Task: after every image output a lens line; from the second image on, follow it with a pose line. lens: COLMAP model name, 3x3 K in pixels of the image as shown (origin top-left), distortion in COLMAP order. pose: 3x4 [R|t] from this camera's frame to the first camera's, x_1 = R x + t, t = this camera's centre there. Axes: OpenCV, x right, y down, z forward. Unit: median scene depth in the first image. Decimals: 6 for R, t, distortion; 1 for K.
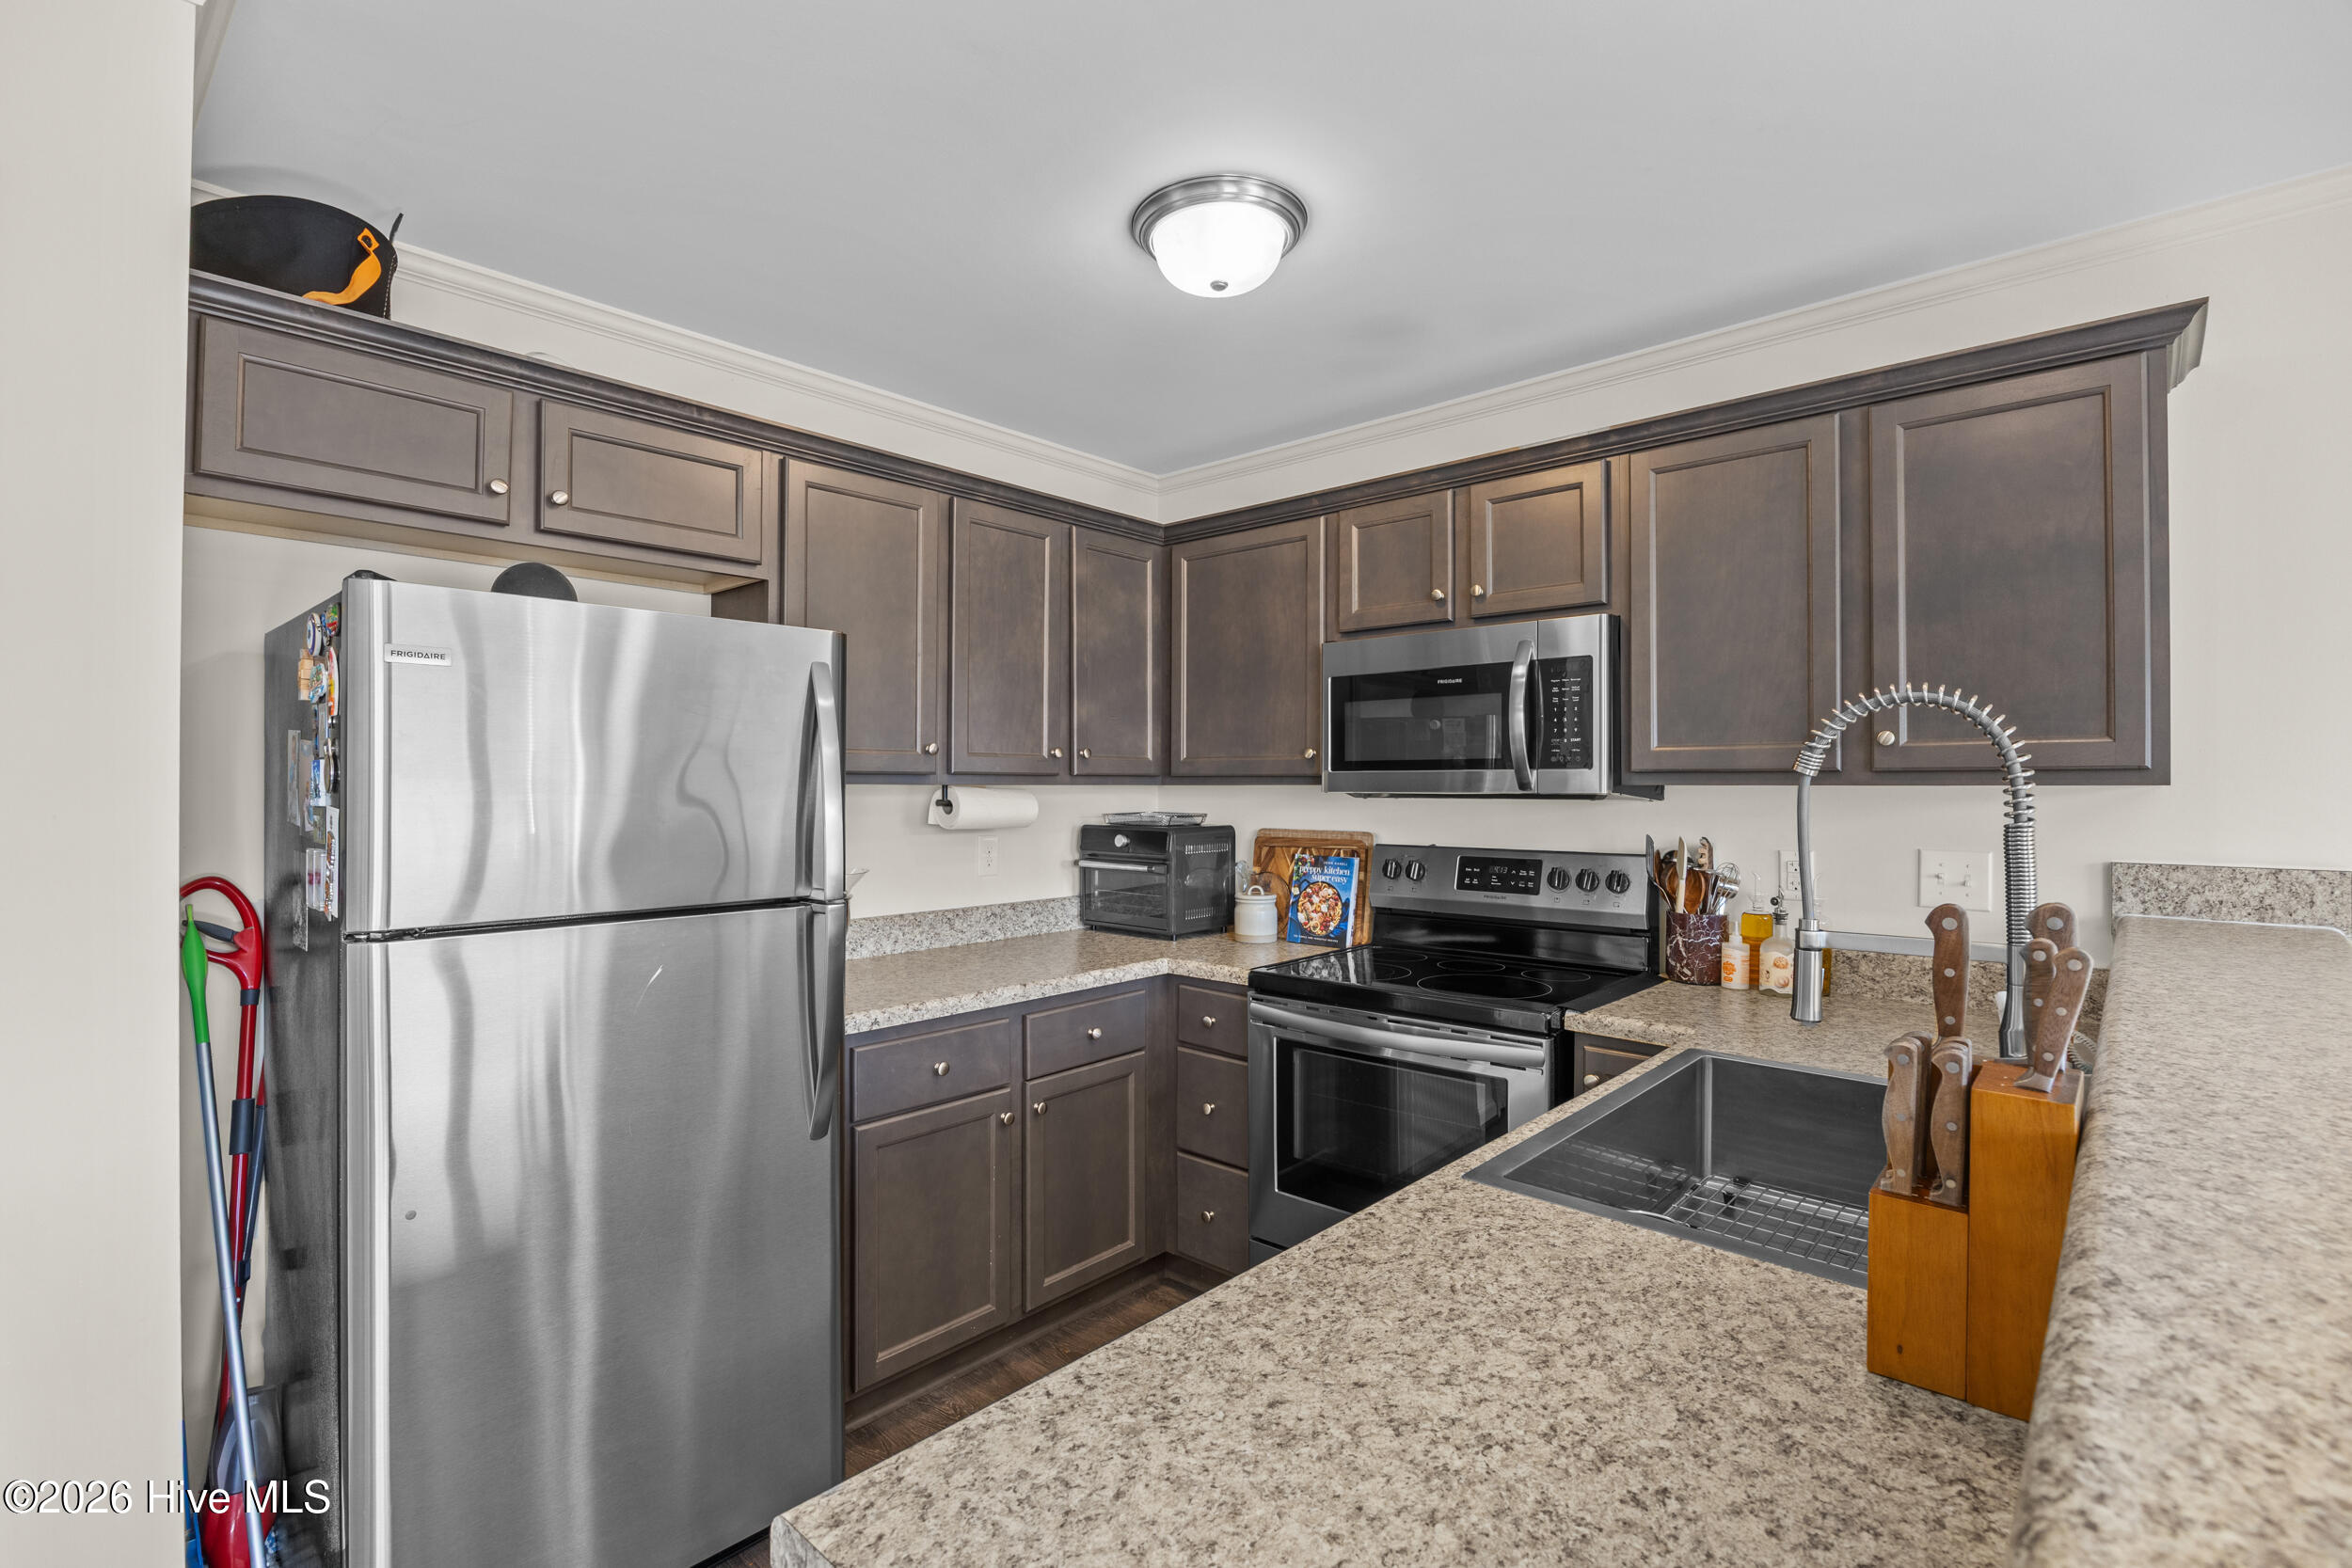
lens RADIAL K [[1057.0, 0, 1194.3], [0, 1057.0, 780.4], [0, 0, 1]] dist [-0.012511, -0.000022]
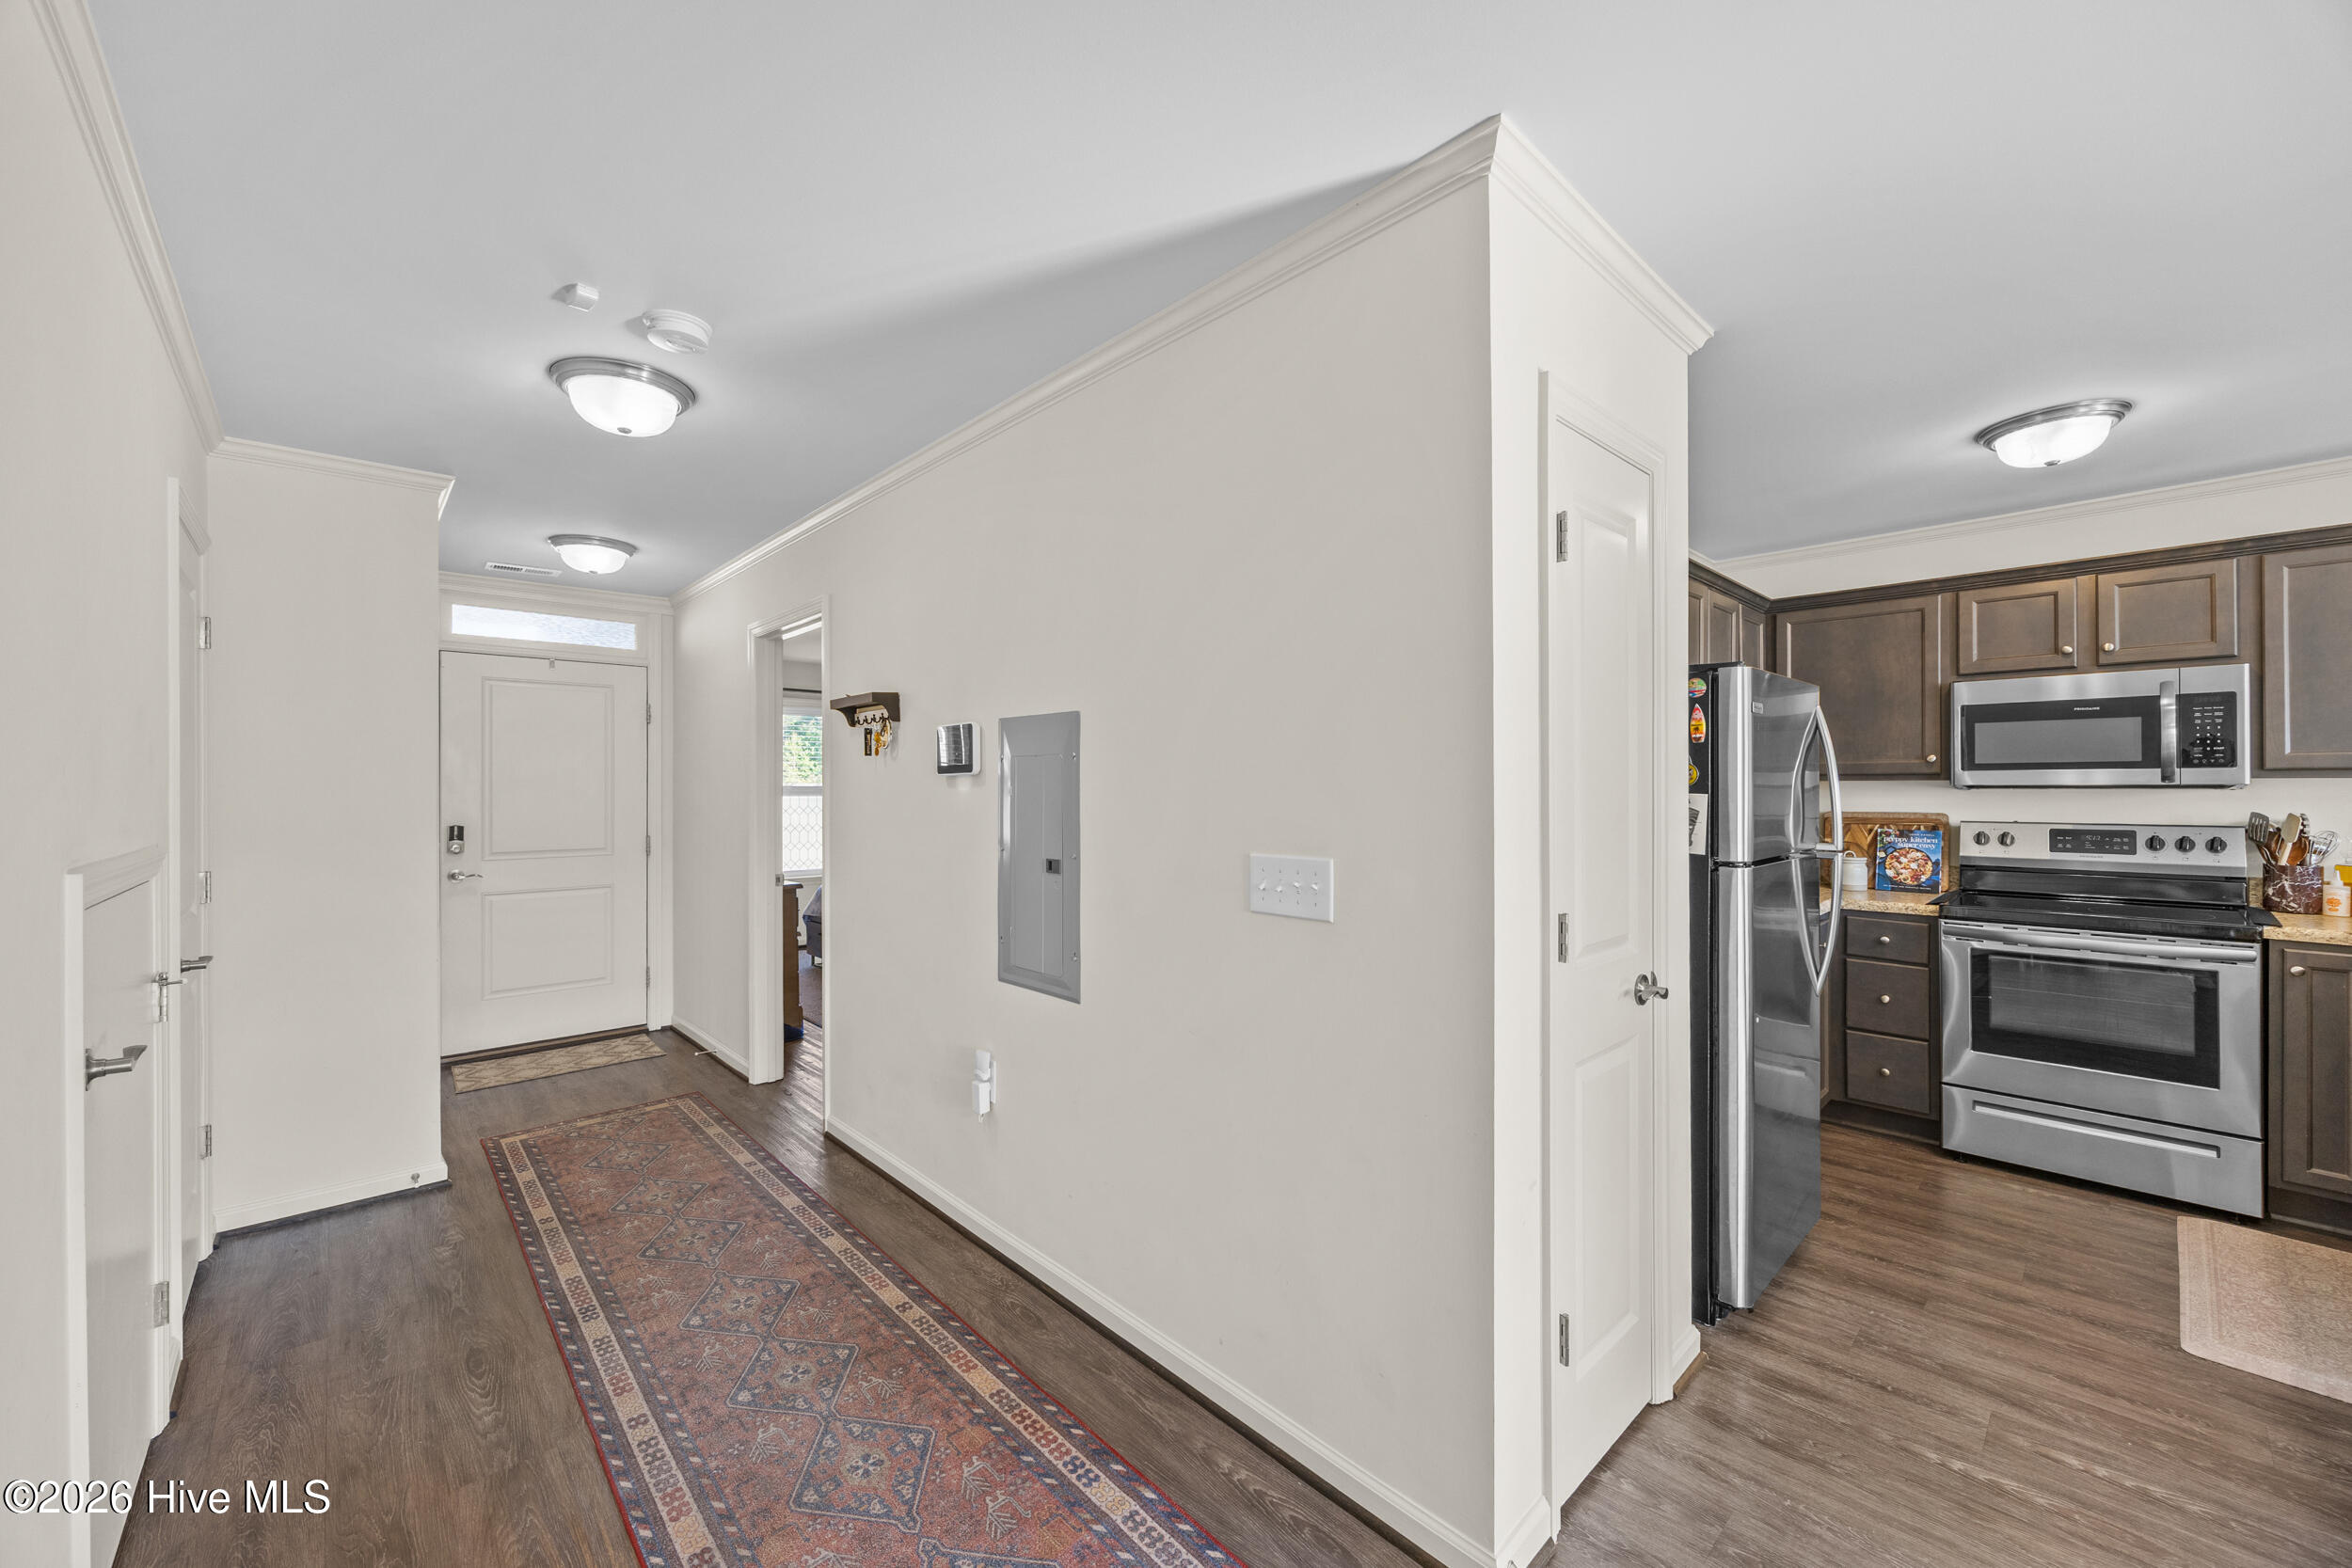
lens RADIAL K [[897.1, 0, 1182.1], [0, 897.1, 784.6], [0, 0, 1]] dist [0.001153, -0.000570]
pose [[0.996479, -0.004552, -0.083715, -0.901893], [0.004887, 0.999981, 0.003795, 0.001136], [0.083696, -0.004191, 0.996483, -0.348868]]
